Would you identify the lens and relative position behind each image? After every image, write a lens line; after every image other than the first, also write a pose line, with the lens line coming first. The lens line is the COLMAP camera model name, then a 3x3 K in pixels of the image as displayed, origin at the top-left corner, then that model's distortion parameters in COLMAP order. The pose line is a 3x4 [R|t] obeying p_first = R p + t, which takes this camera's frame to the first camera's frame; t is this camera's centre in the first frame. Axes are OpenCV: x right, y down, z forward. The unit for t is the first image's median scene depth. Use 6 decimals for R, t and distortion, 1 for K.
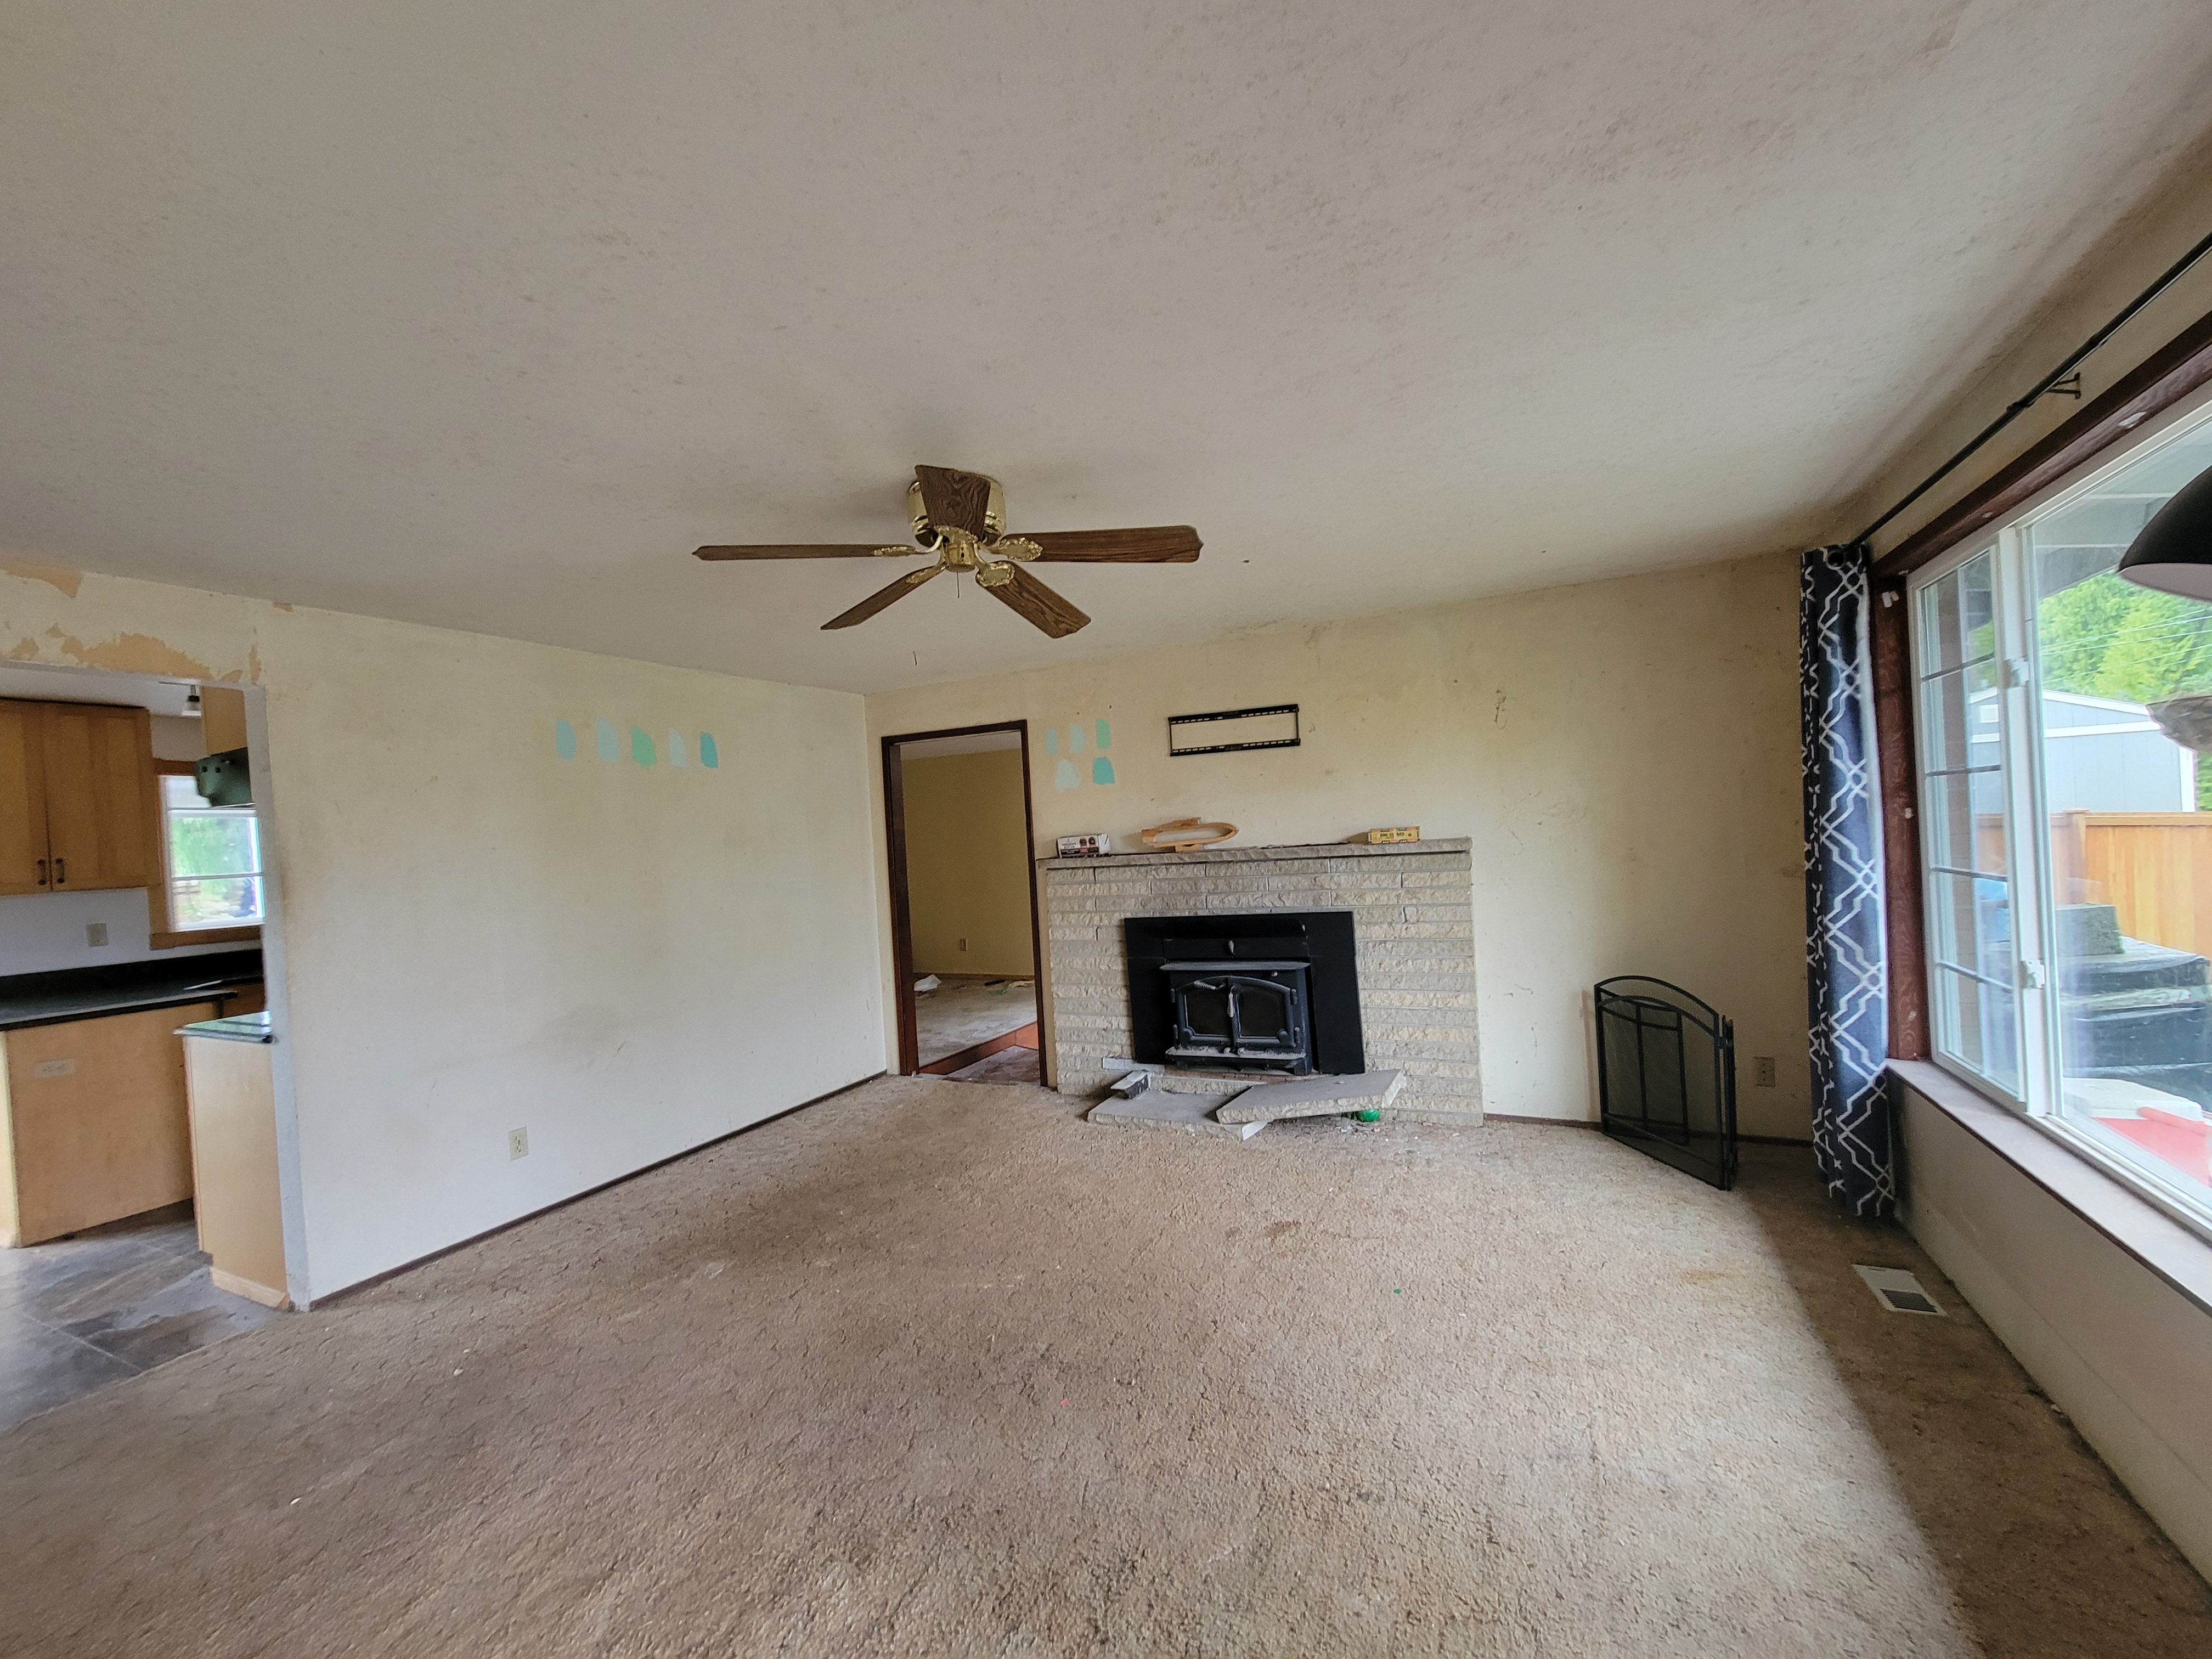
lens RADIAL K [[898.2, 0, 1106.2], [0, 898.2, 842.5], [0, 0, 1]] dist [0.001046, -0.000848]
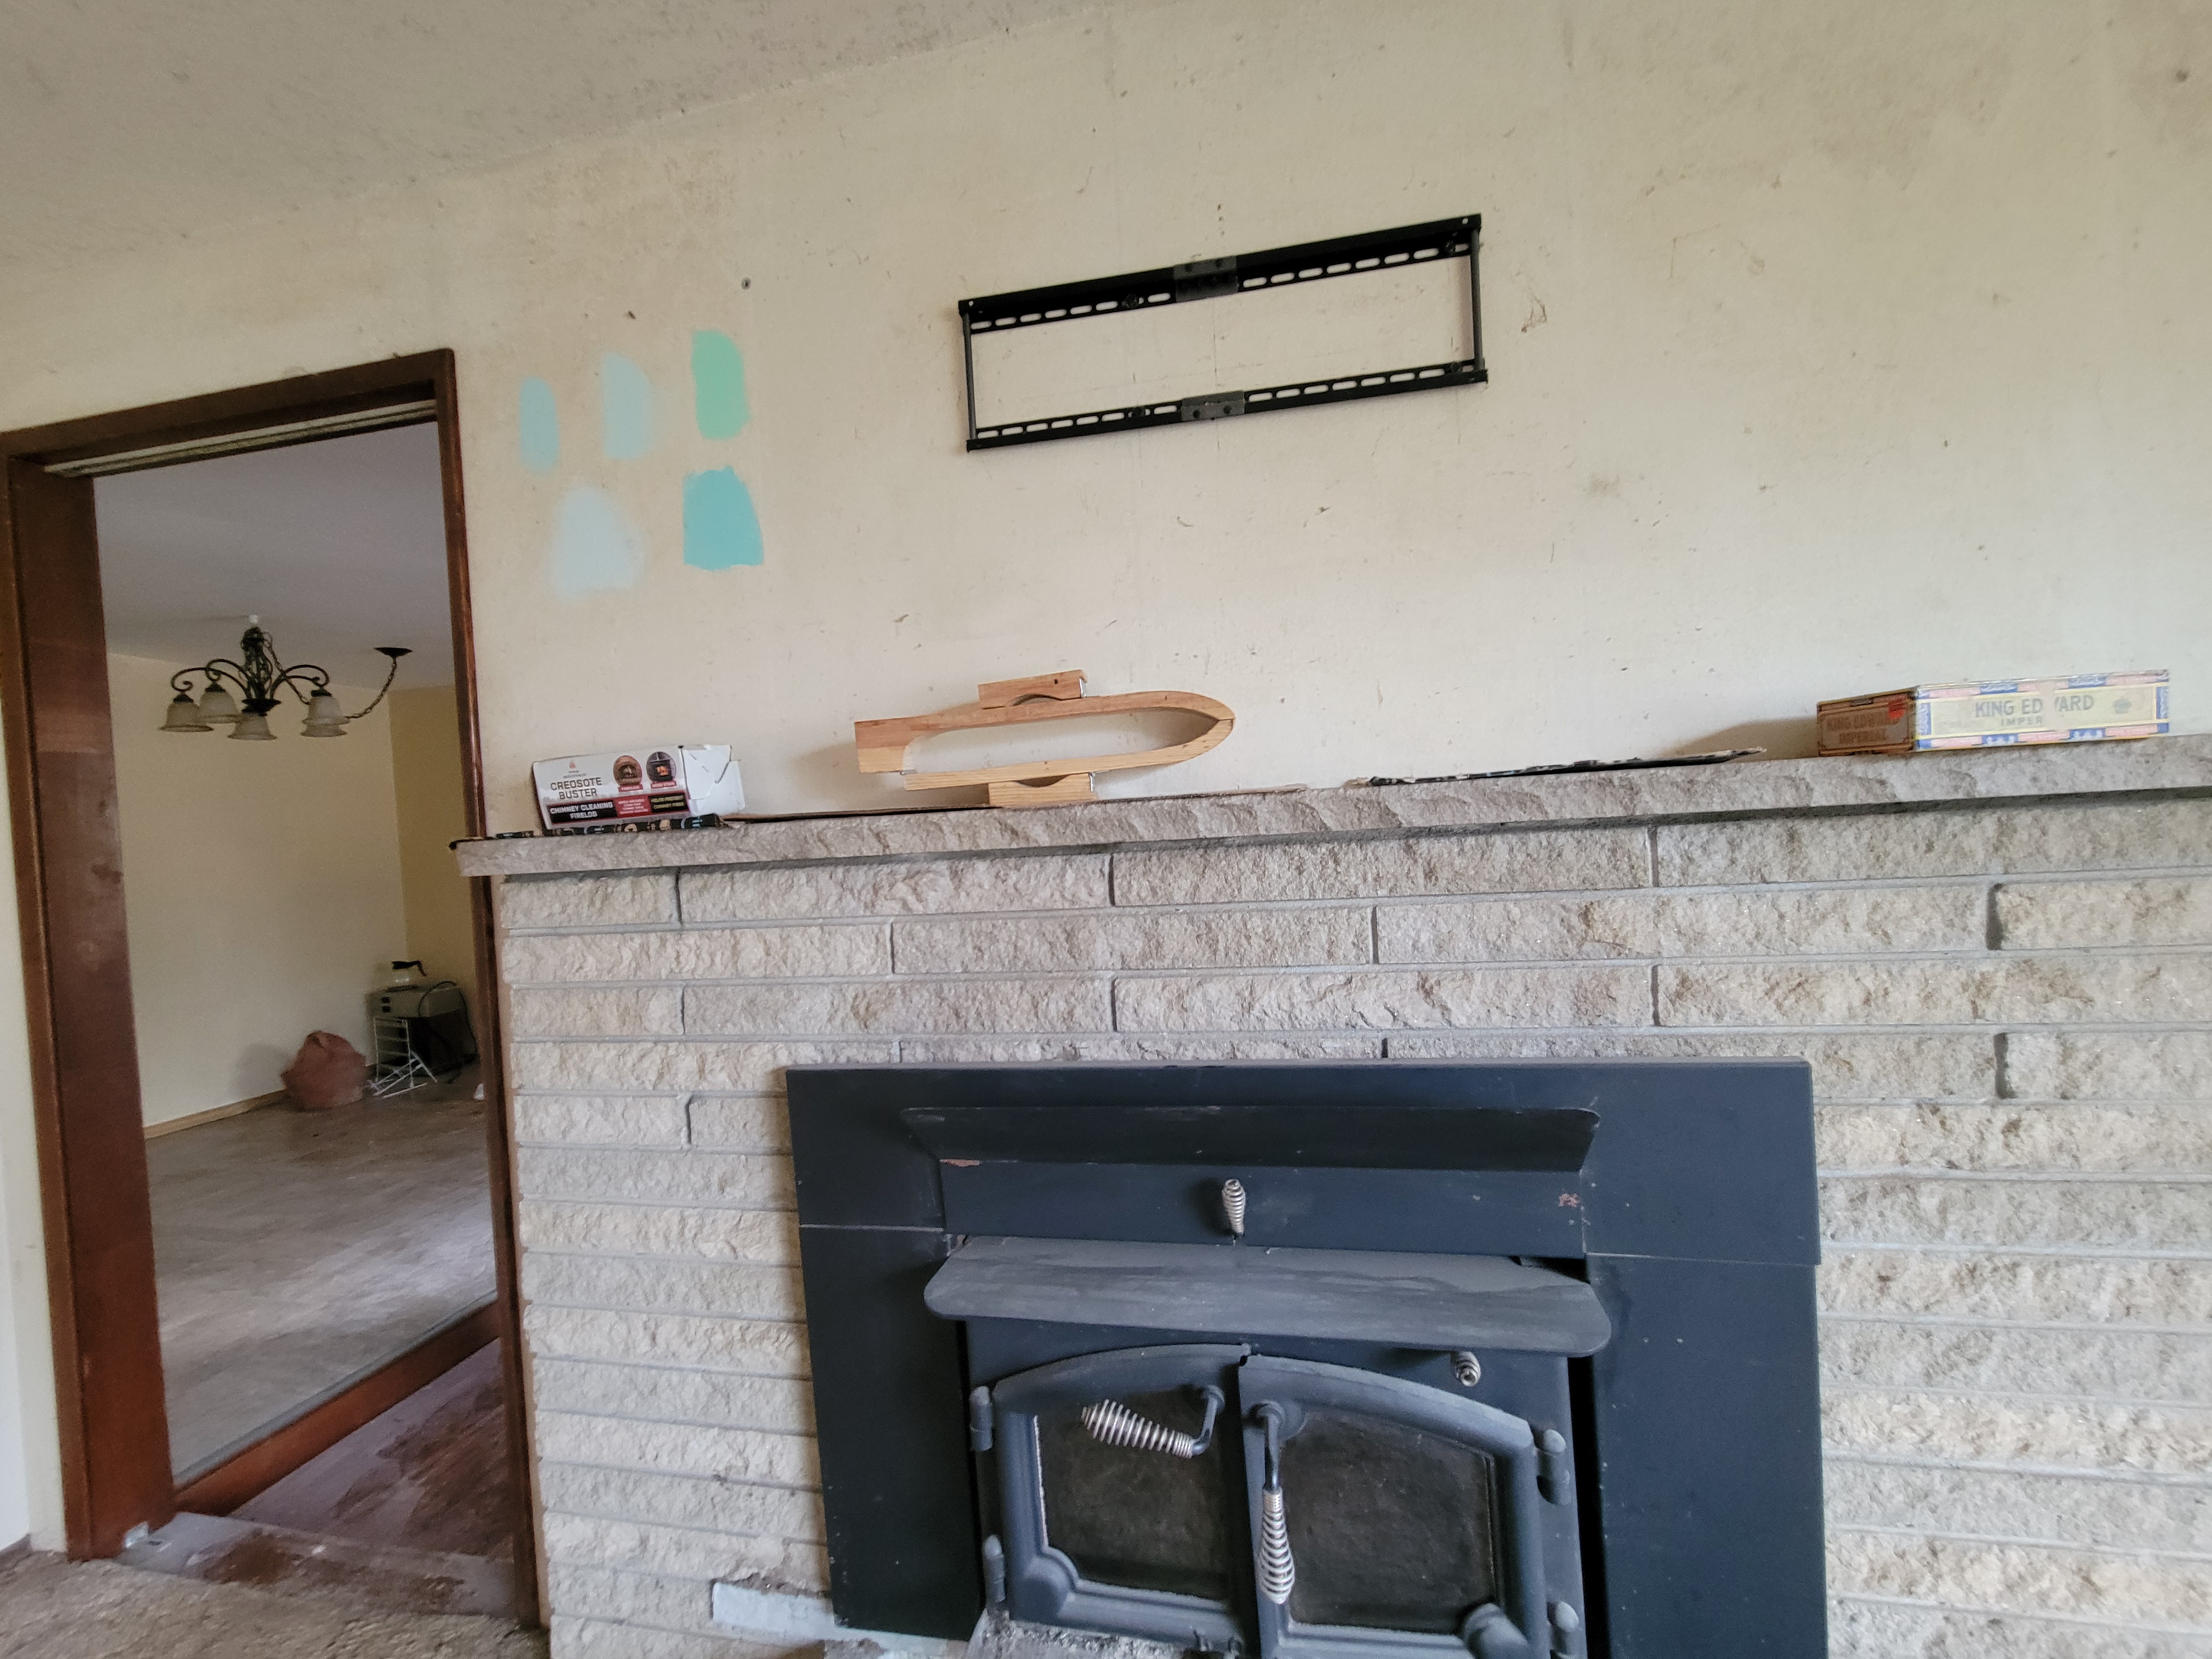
lens RADIAL K [[898.2, 0, 1106.2], [0, 898.2, 842.5], [0, 0, 1]] dist [0.001046, -0.000848]
pose [[0.973184, -0.001938, 0.230018, 0.052550], [0.000925, 0.999989, 0.004514, 0.019774], [-0.230024, -0.004180, 0.973176, 0.770404]]
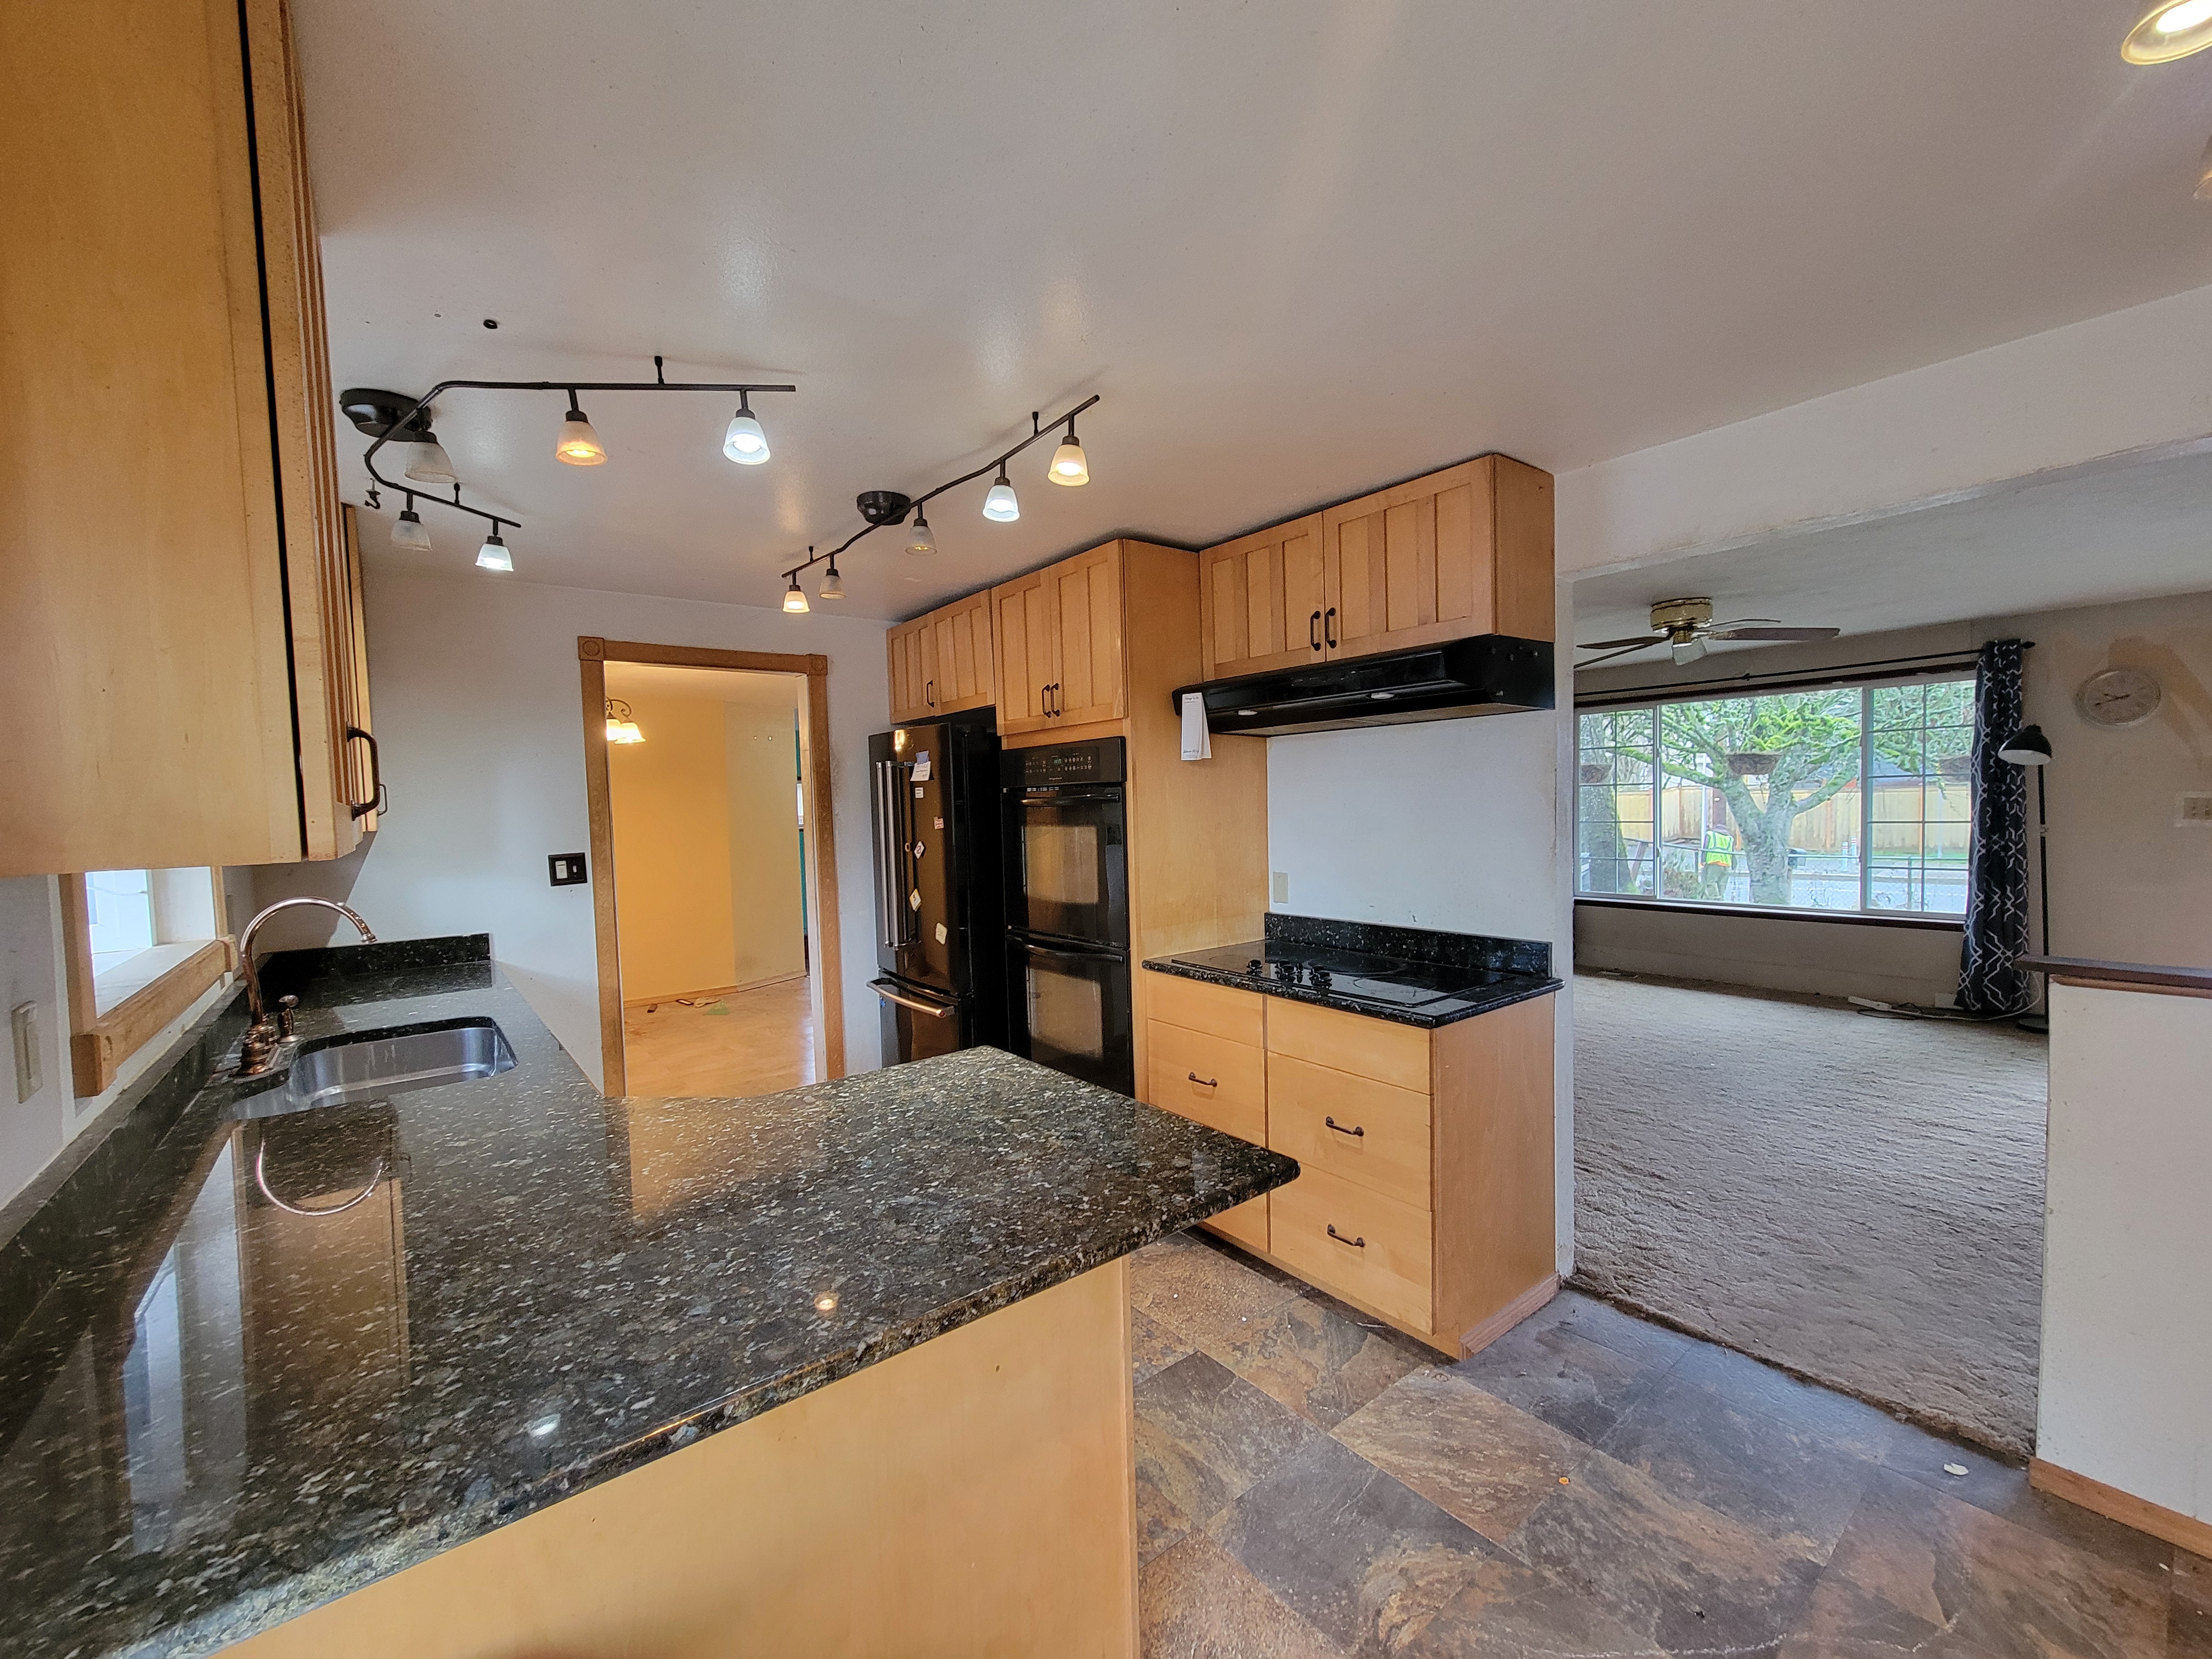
lens RADIAL K [[898.2, 0, 1106.2], [0, 898.2, 842.5], [0, 0, 1]] dist [0.001046, -0.000848]
pose [[0.440352, 0.001172, 0.897824, -1.275596], [0.010028, 0.999930, -0.006224, 0.056895], [-0.897769, 0.011744, 0.440310, 0.676535]]
